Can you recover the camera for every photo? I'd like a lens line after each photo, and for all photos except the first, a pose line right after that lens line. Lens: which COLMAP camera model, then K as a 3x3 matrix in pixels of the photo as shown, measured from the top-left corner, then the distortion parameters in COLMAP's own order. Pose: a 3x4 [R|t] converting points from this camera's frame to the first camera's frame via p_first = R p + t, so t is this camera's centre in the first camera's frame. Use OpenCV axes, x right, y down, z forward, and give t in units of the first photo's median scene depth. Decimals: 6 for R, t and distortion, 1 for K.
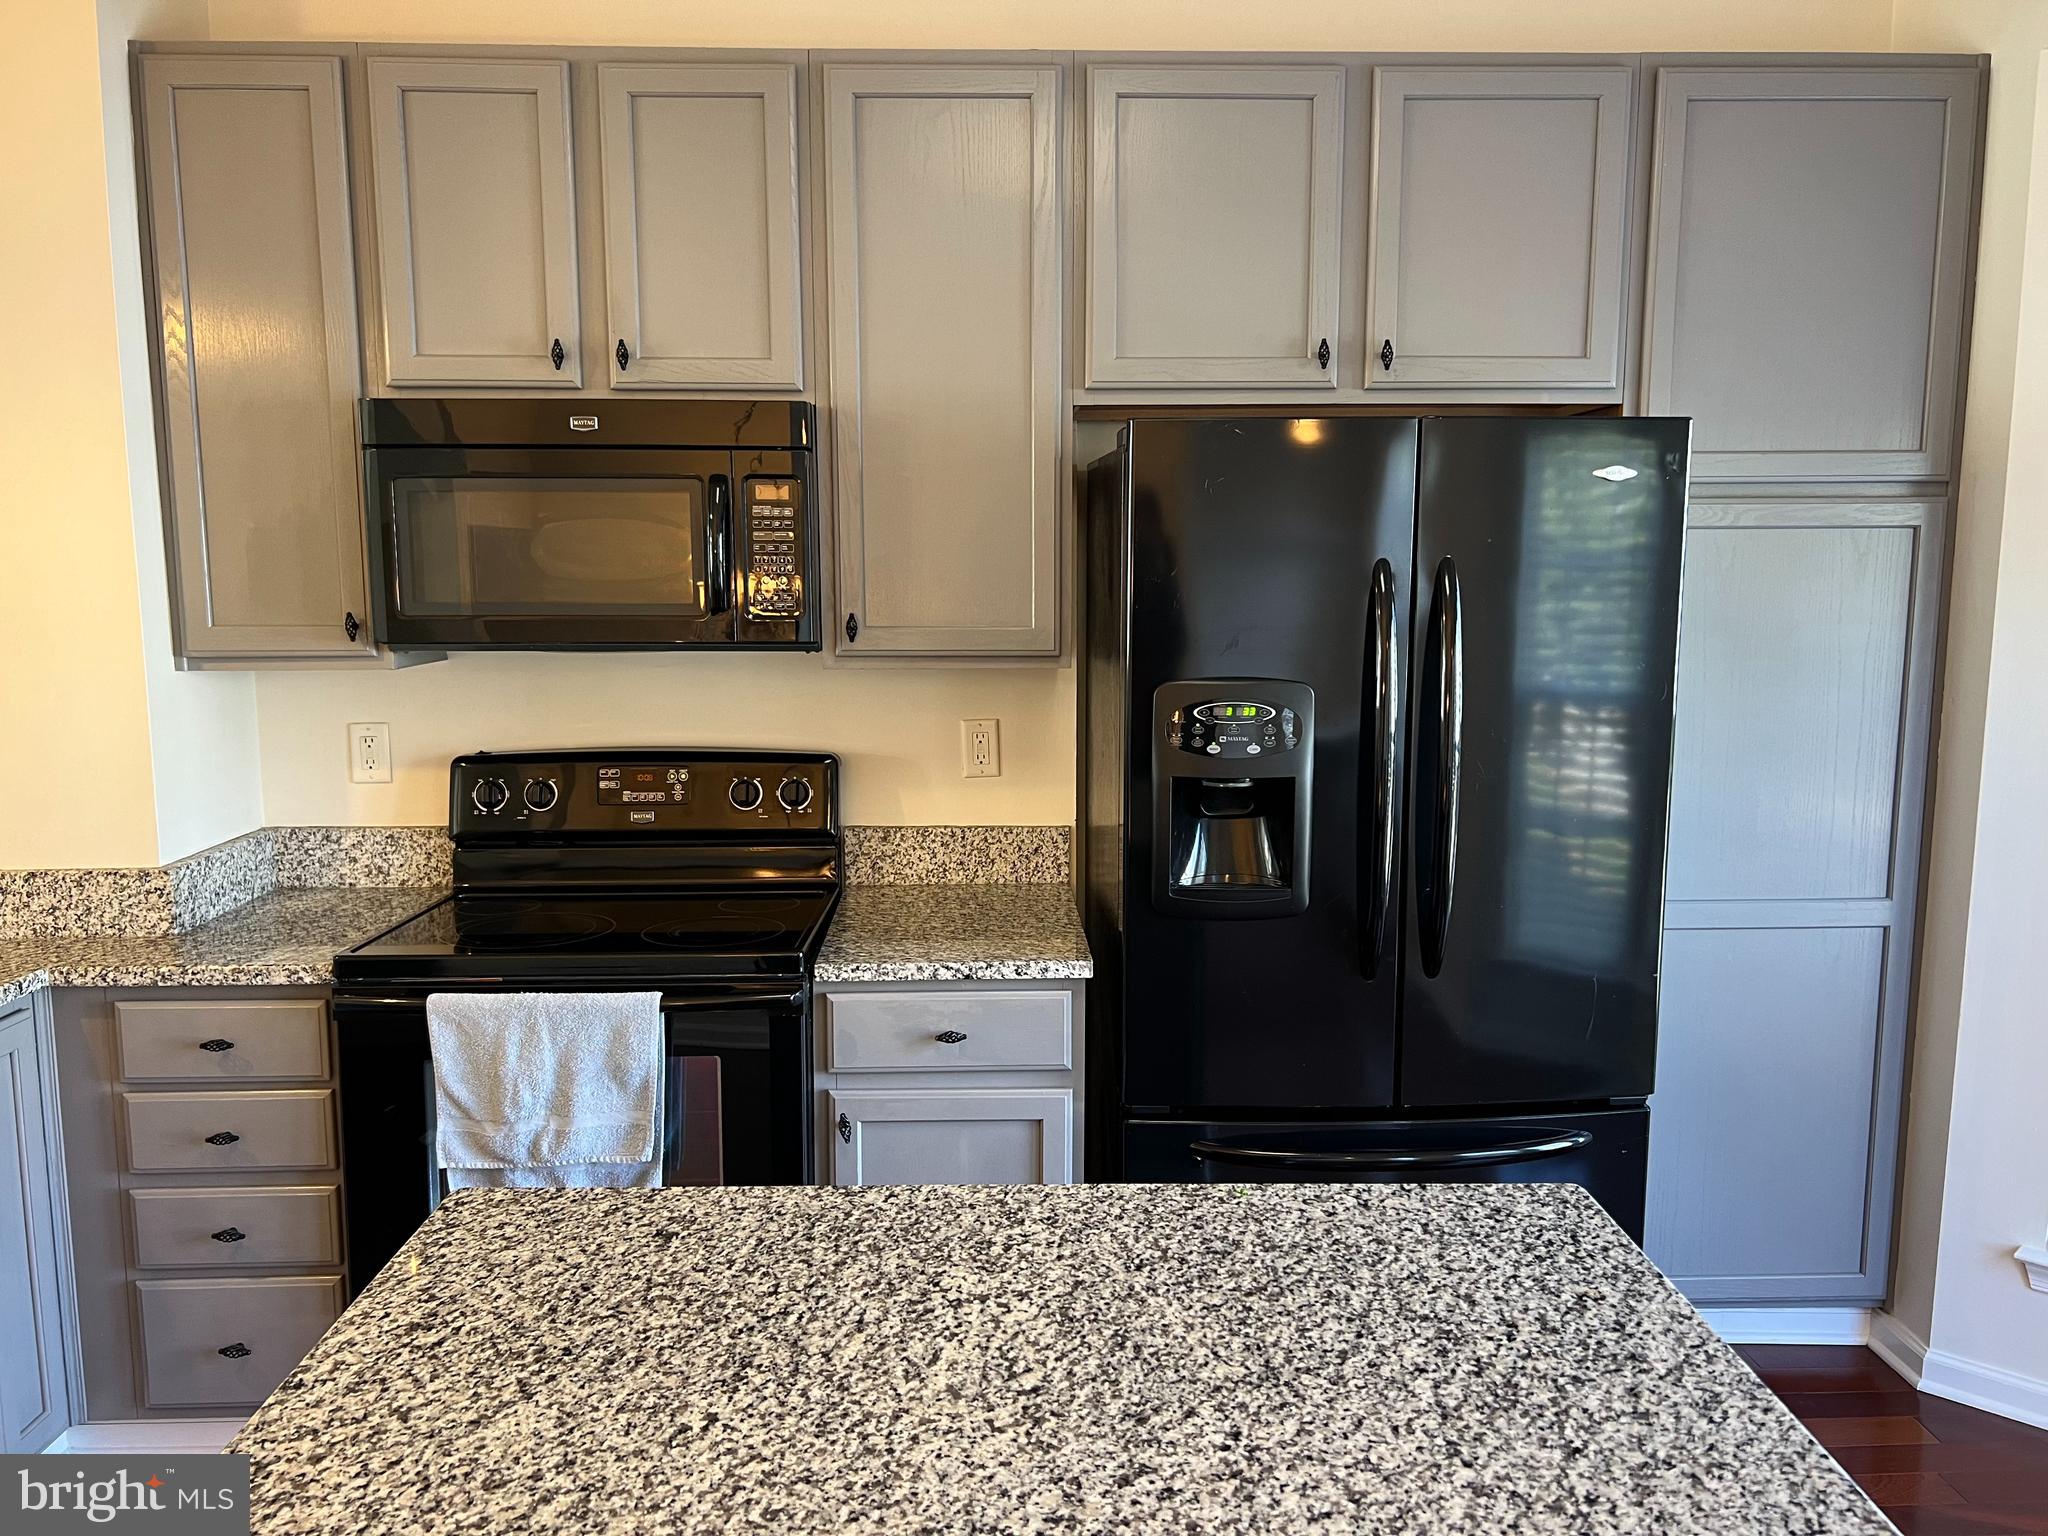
lens RADIAL K [[1543.5, 0, 1040.2], [0, 1543.5, 772.1], [0, 0, 1]] dist [0.058739, -0.073890]
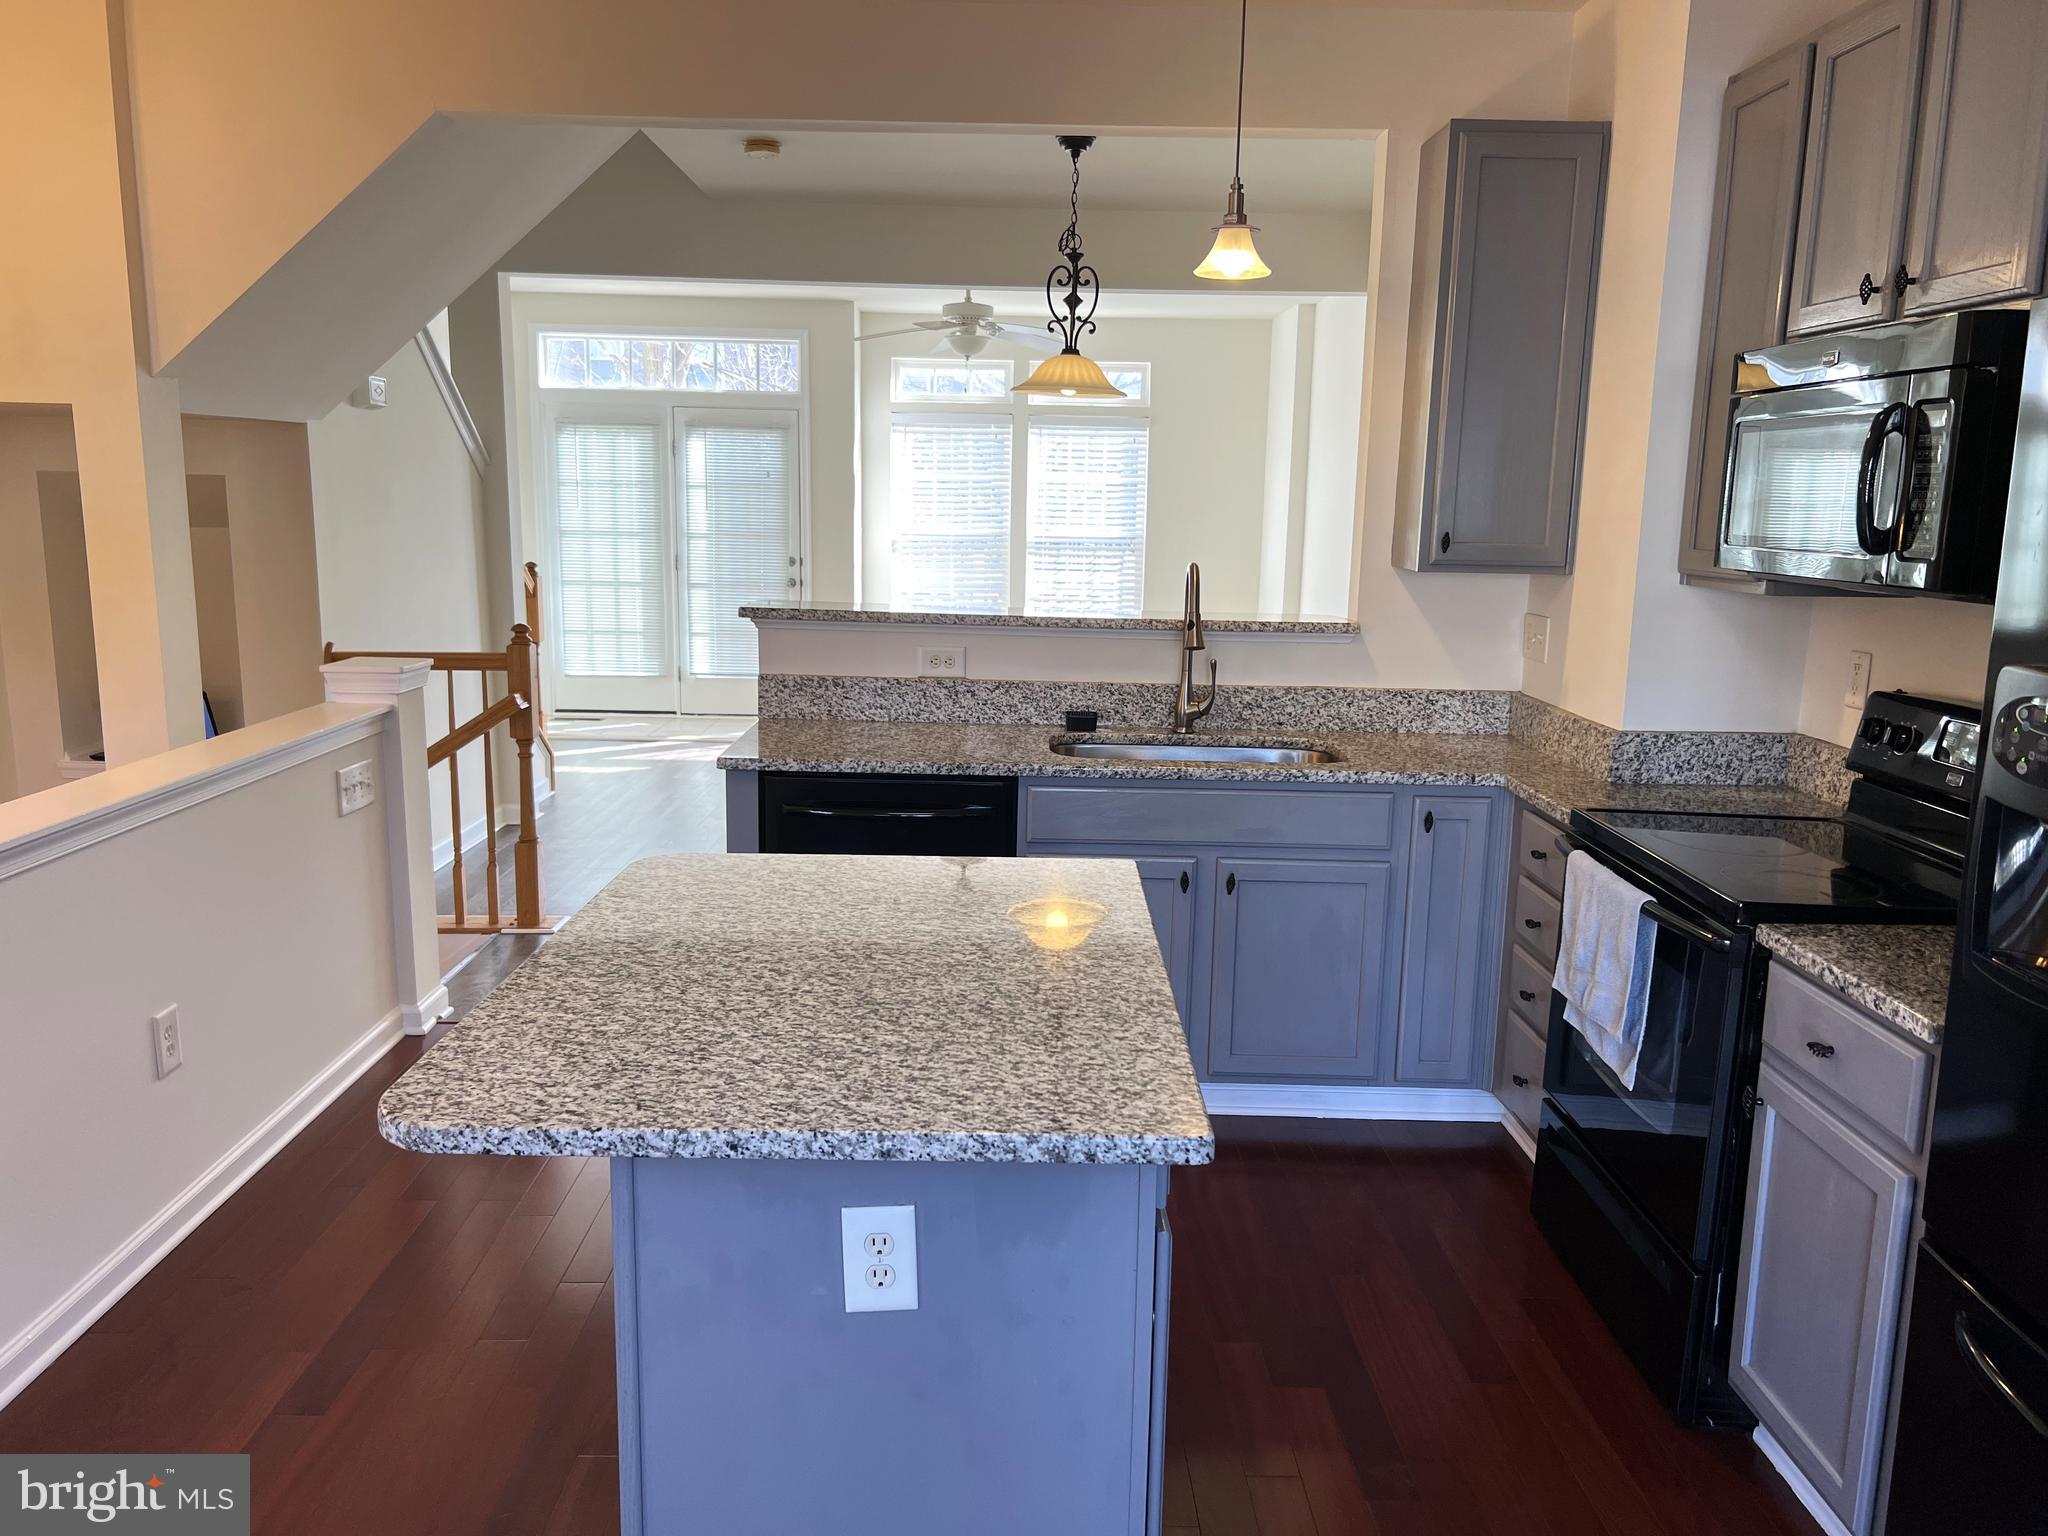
lens RADIAL K [[1543.5, 0, 1031.1], [0, 1543.5, 780.5], [0, 0, 1]] dist [0.058739, -0.073890]
pose [[-0.018978, 0.183614, -0.982815, 0.748098], [-0.154515, 0.970644, 0.184324, -0.064087], [0.987808, 0.155357, 0.009950, 0.509829]]
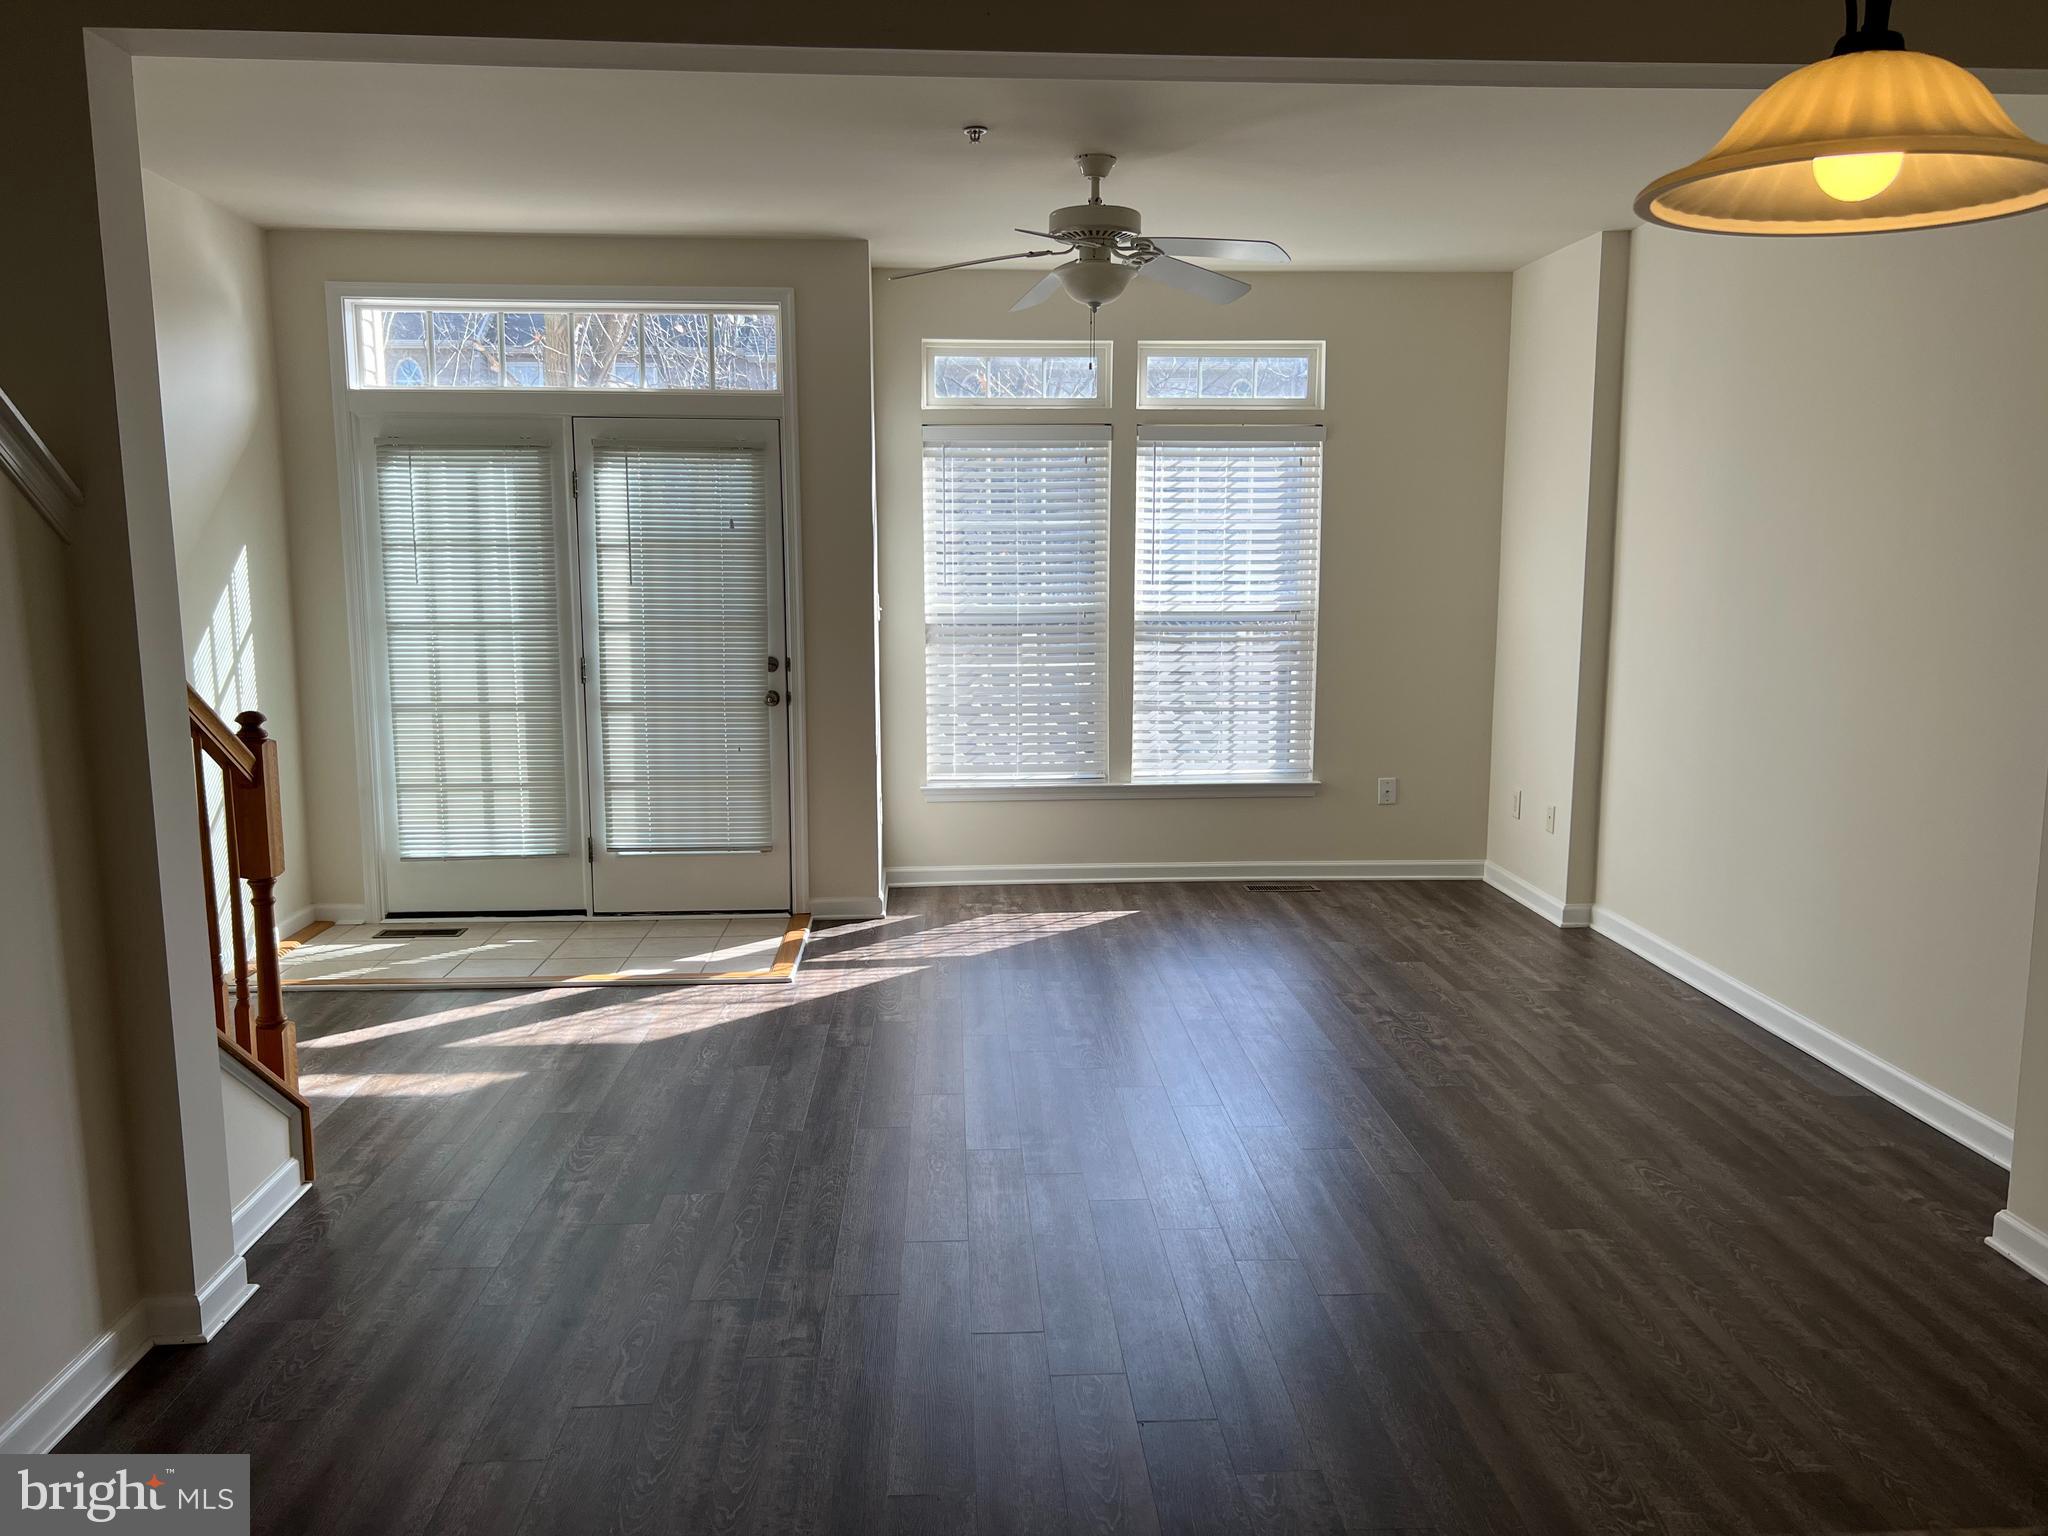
lens RADIAL K [[1543.5, 0, 1027.2], [0, 1543.5, 780.5], [0, 0, 1]] dist [0.058739, -0.073890]
pose [[0.018537, 0.150179, -0.988485, -0.758597], [-0.135466, 0.979916, 0.146337, -0.016691], [0.990609, 0.131193, 0.038509, 0.192292]]
